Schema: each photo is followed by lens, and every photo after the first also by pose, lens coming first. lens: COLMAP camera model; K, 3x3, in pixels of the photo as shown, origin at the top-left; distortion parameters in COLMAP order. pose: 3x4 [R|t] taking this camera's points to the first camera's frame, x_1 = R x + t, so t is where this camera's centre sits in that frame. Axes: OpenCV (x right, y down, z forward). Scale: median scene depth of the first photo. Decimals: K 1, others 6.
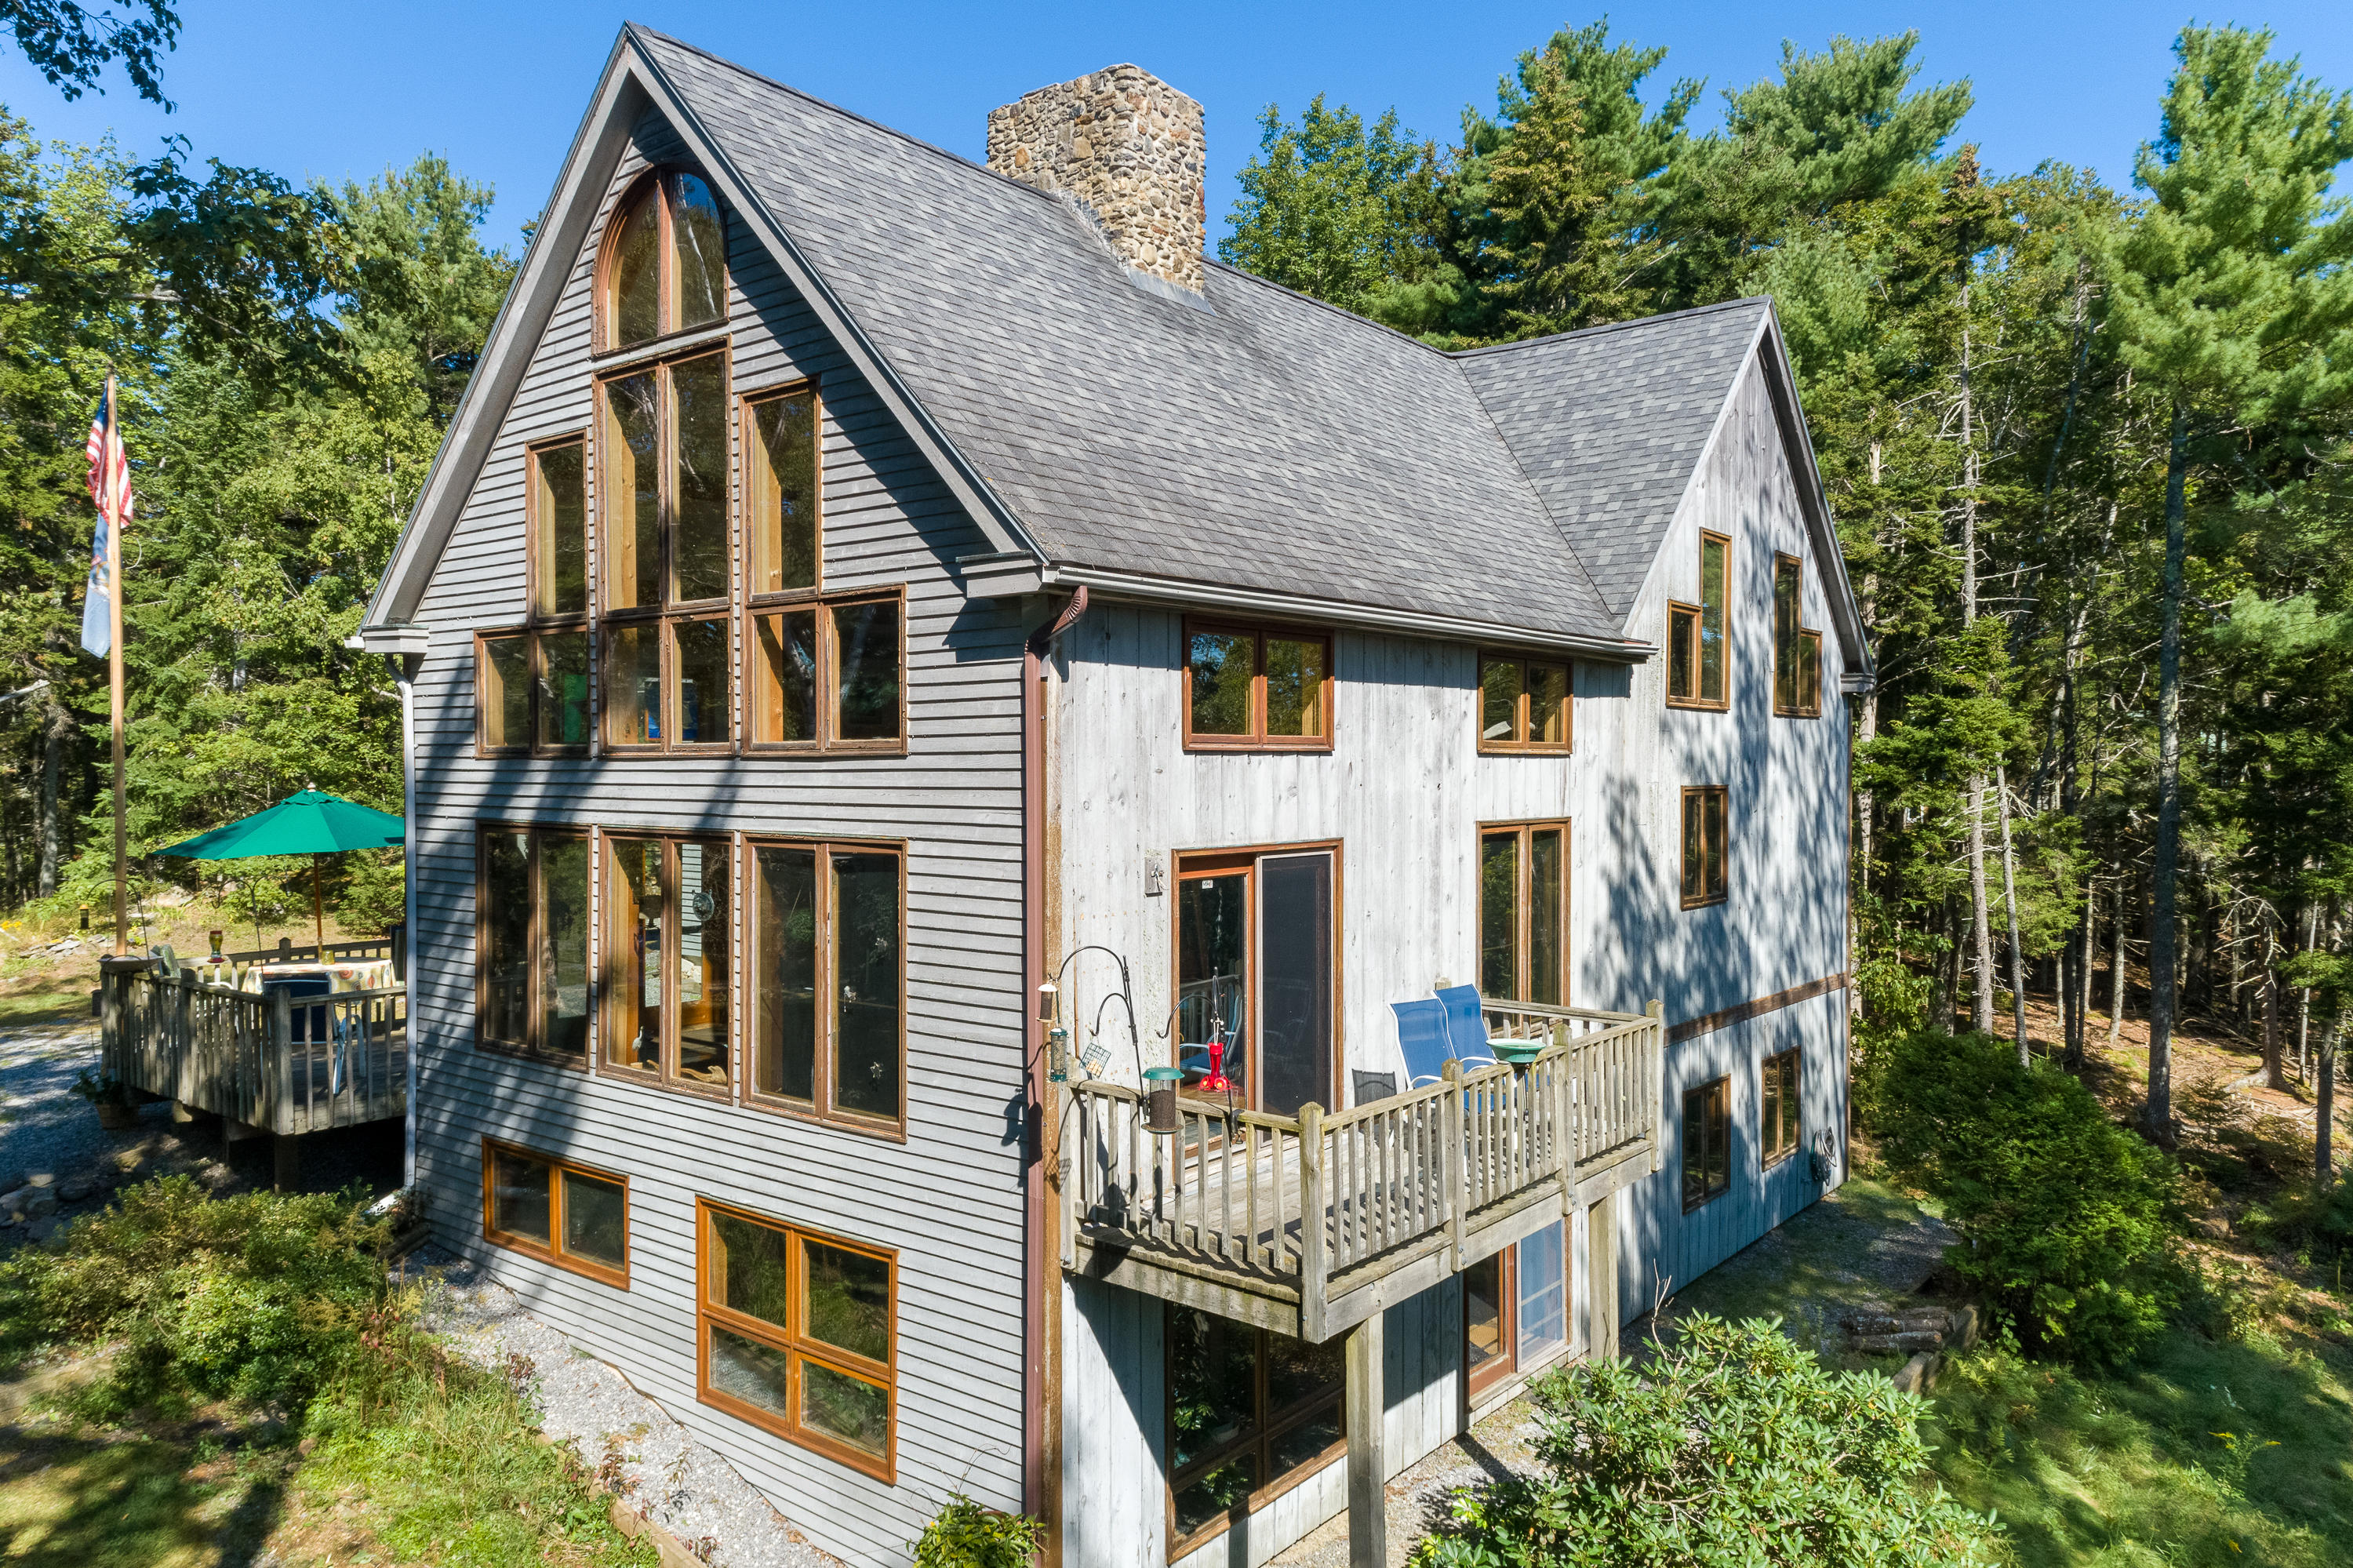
lens RADIAL K [[1680.2, 0, 1176.5], [0, 1680.2, 784.0], [0, 0, 1]] dist [0.004427, -0.000287]
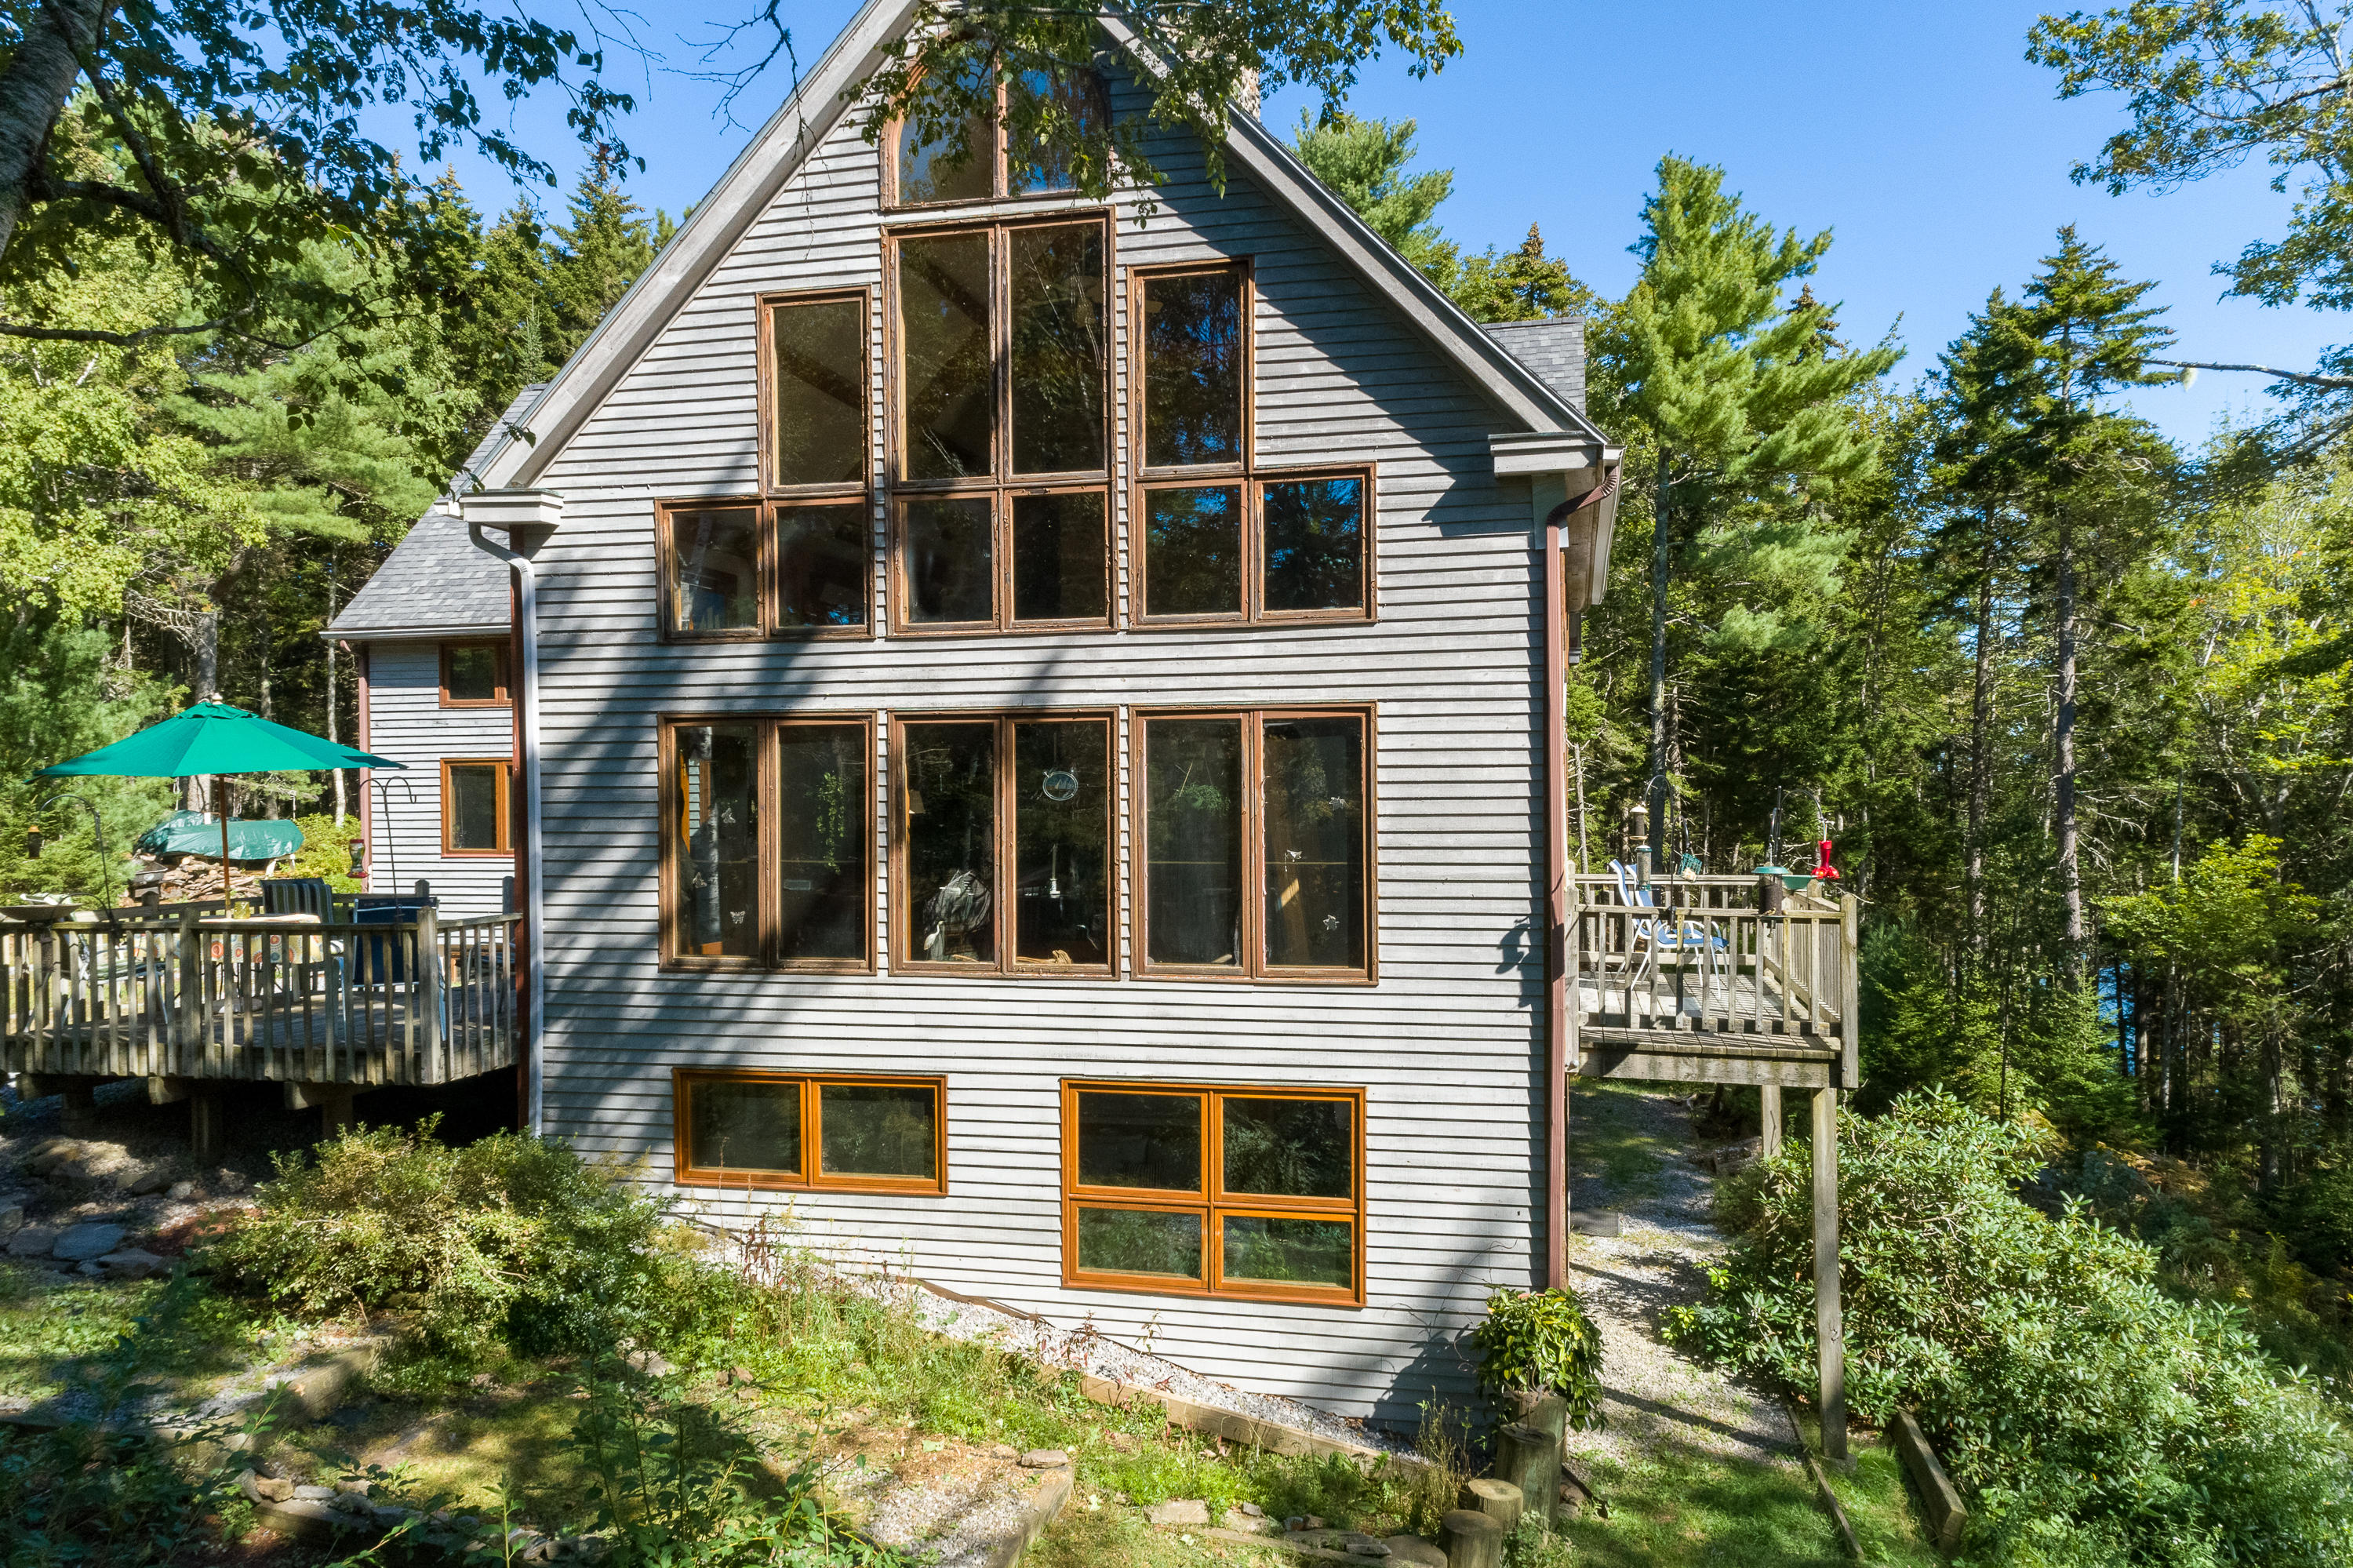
lens RADIAL K [[1731.5, 0, 1178.7], [0, 1731.5, 844.4], [0, 0, 1]] dist [0.004619, 0.000566]
pose [[0.884292, -0.015551, 0.466675, -0.665881], [0.014651, 0.999877, 0.005558, 0.098129], [-0.466704, 0.001923, 0.884411, 0.070287]]
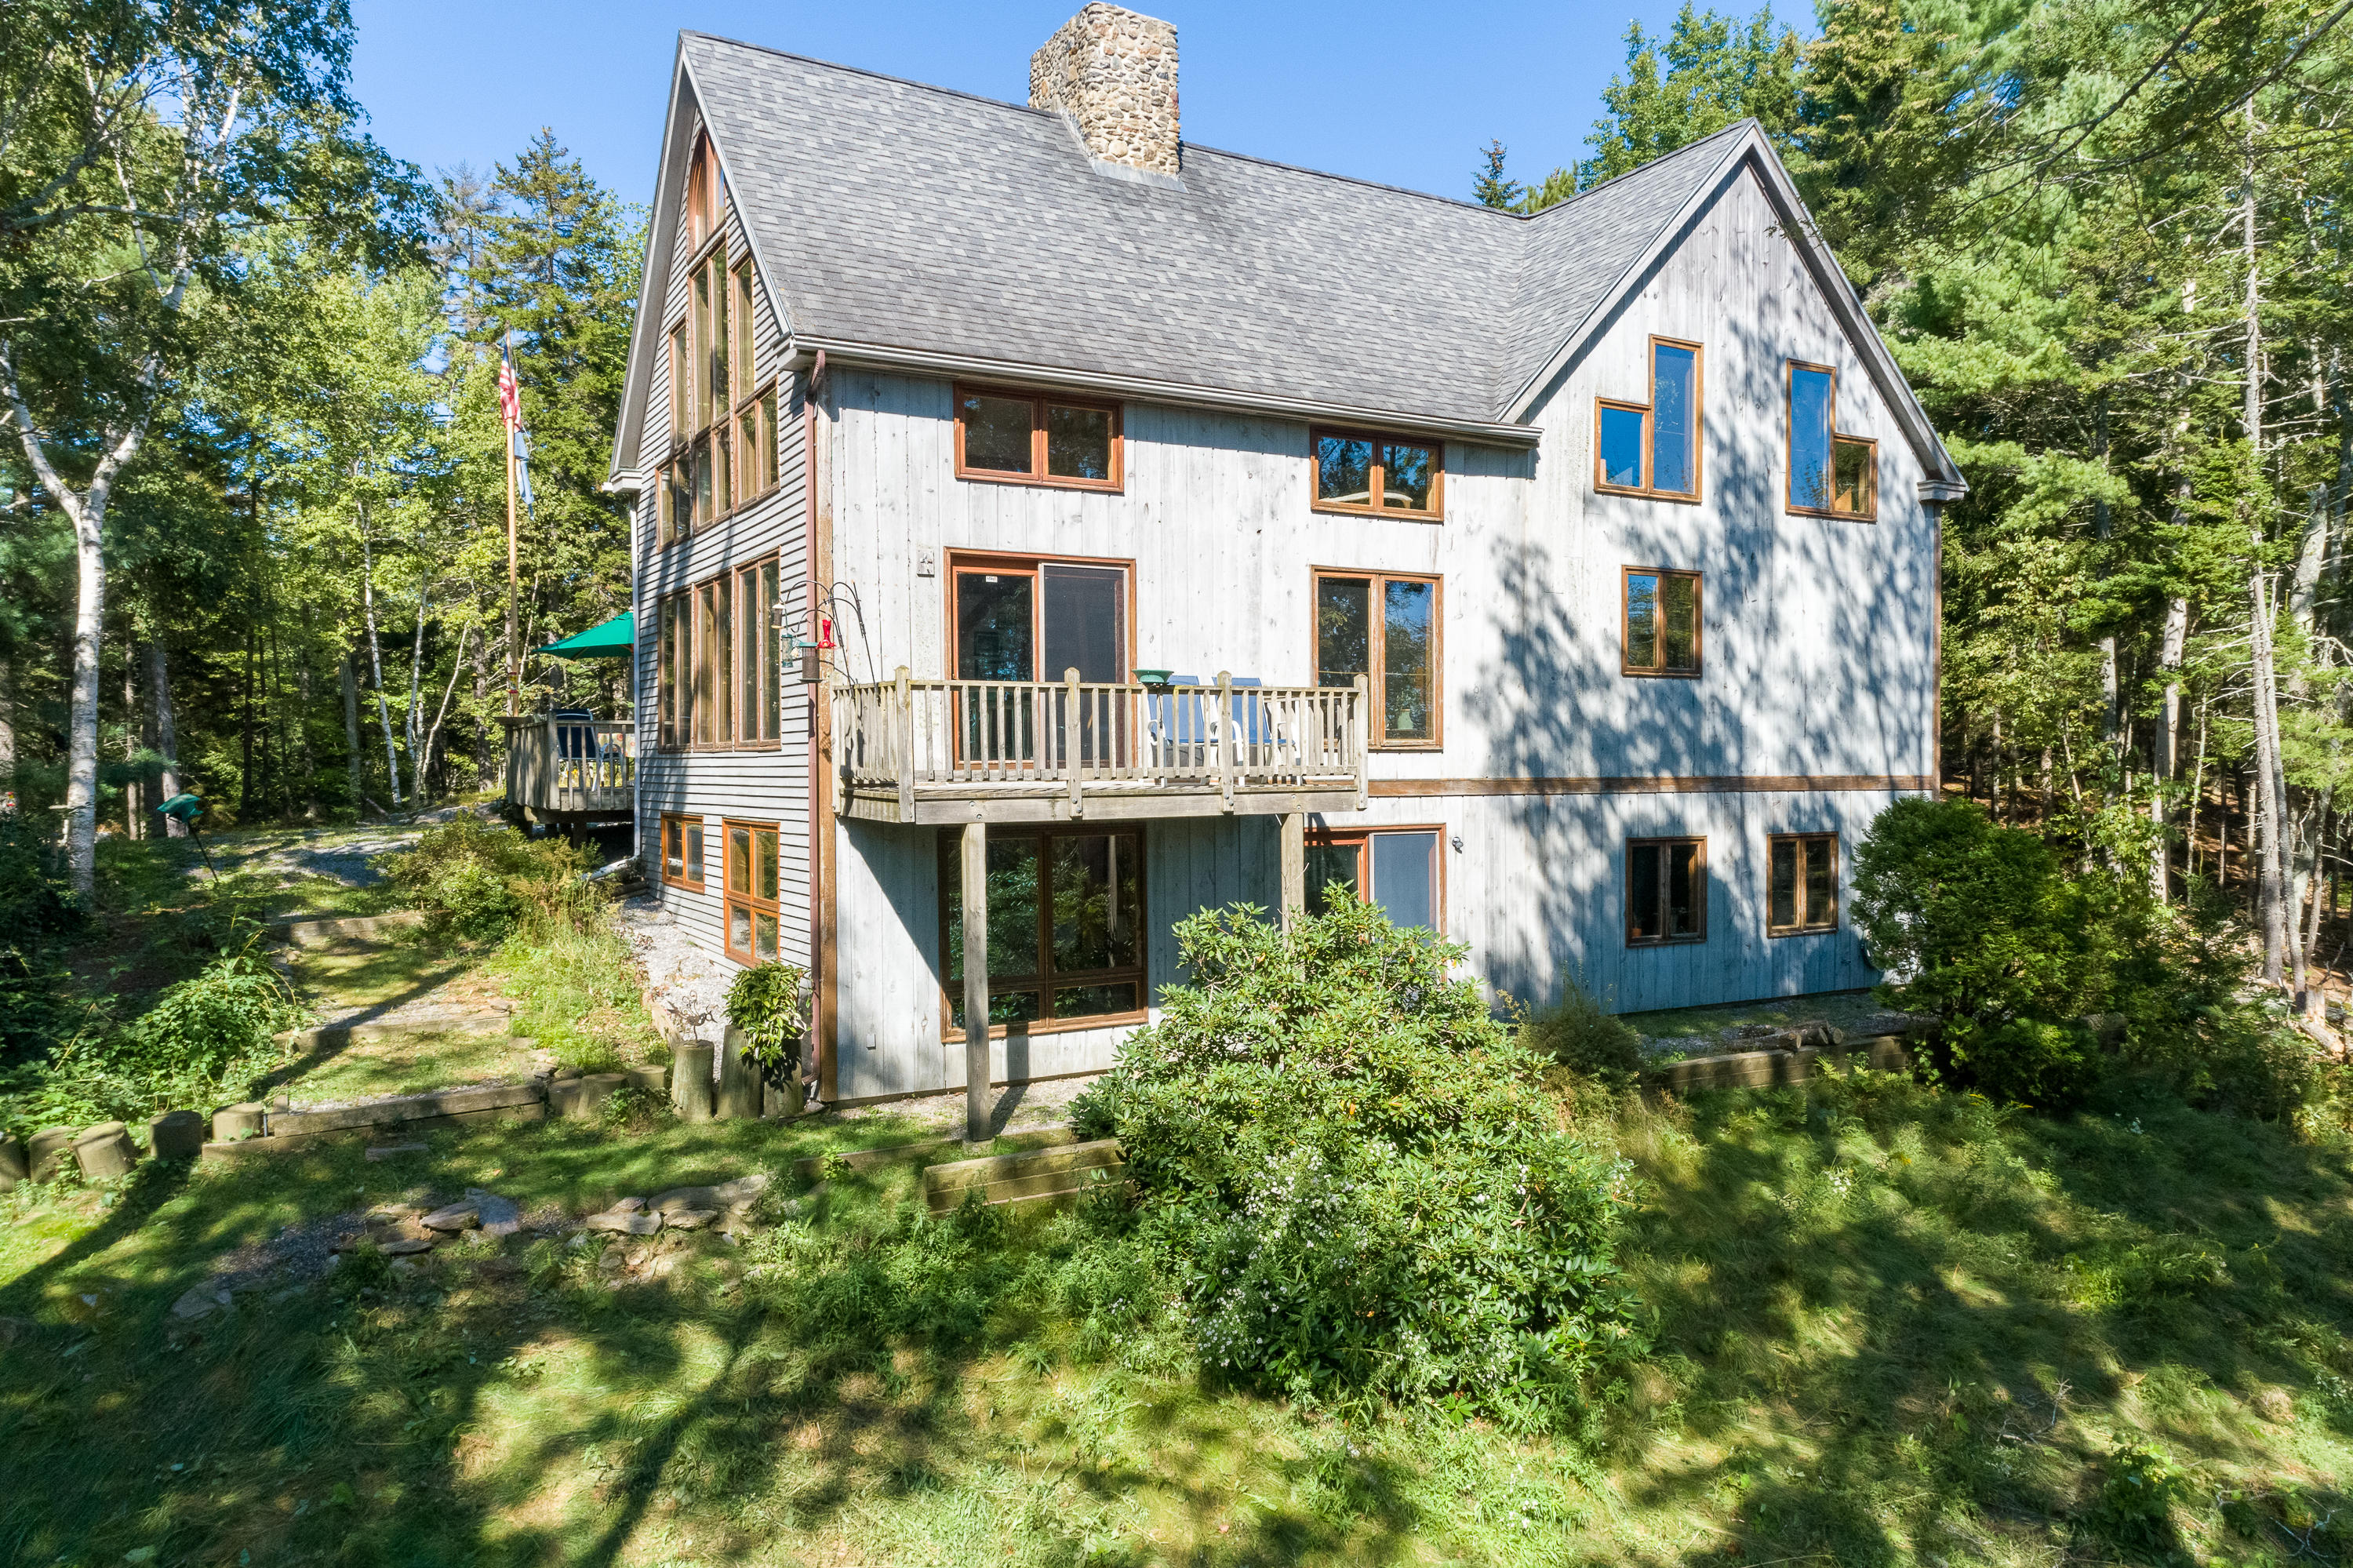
lens RADIAL K [[1657.7, 0, 1176.5], [0, 1657.7, 784.0], [0, 0, 1]] dist [0.076636, -0.130679]
pose [[0.933334, -0.002868, -0.358999, 0.594538], [0.005298, 0.999969, 0.005786, 0.201198], [0.358971, -0.007303, 0.933320, -0.222029]]
